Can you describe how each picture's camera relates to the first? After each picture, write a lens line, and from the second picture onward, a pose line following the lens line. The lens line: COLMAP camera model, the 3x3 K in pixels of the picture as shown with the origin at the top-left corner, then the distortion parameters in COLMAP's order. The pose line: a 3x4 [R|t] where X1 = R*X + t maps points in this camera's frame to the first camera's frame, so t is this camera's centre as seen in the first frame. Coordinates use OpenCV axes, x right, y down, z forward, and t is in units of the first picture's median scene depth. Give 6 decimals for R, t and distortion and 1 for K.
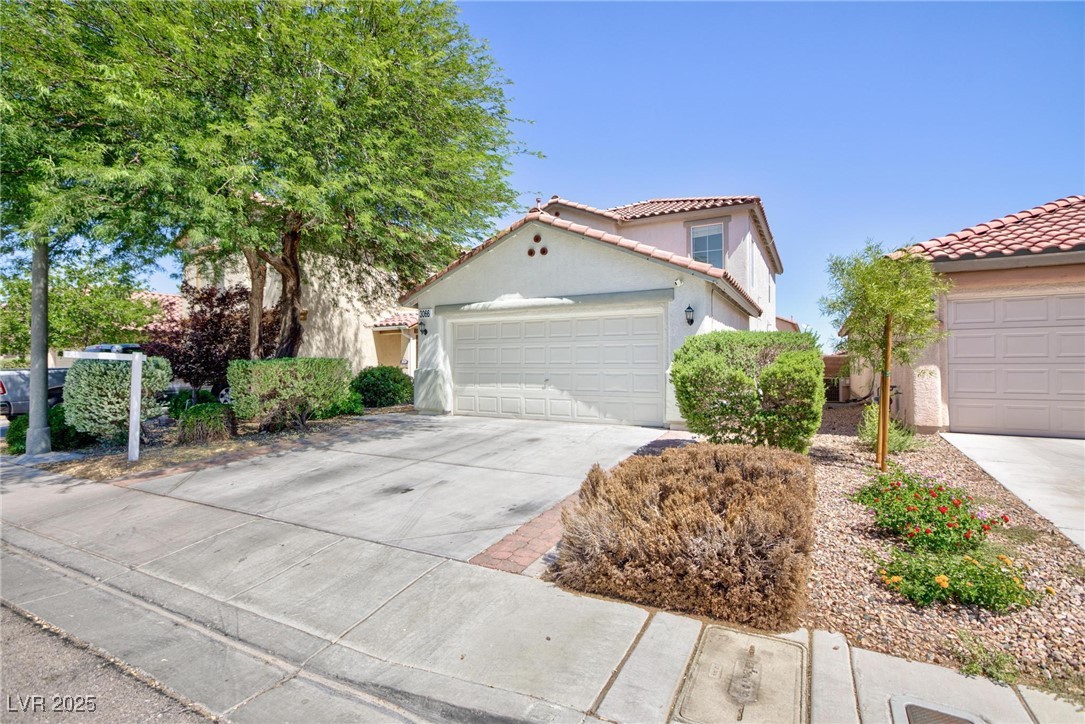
lens RADIAL K [[504.6, 0, 520.7], [0, 504.6, 369.7], [0, 0, 1]] dist [-0.020192, 0.010864]
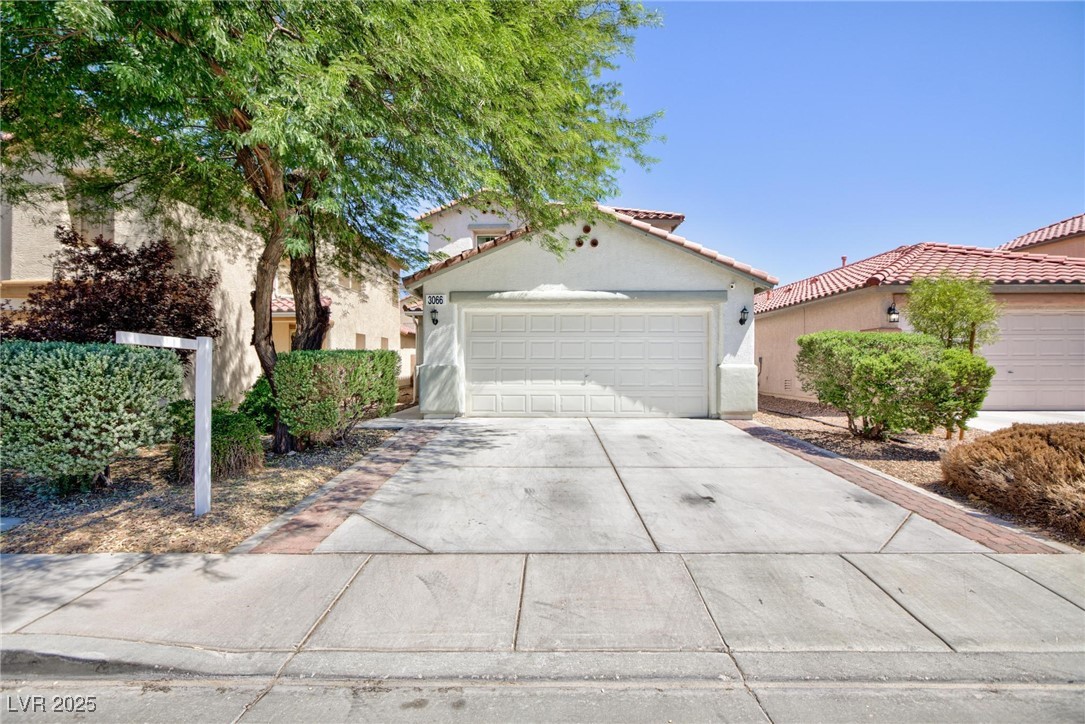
lens RADIAL K [[504.6, 0, 541.2], [0, 504.6, 361.2], [0, 0, 1]] dist [-0.020192, 0.010864]
pose [[0.889784, 0.001466, 0.456380, -0.470816], [0.003703, 0.999939, -0.010431, 0.002127], [-0.456368, 0.010971, 0.889724, 0.178541]]
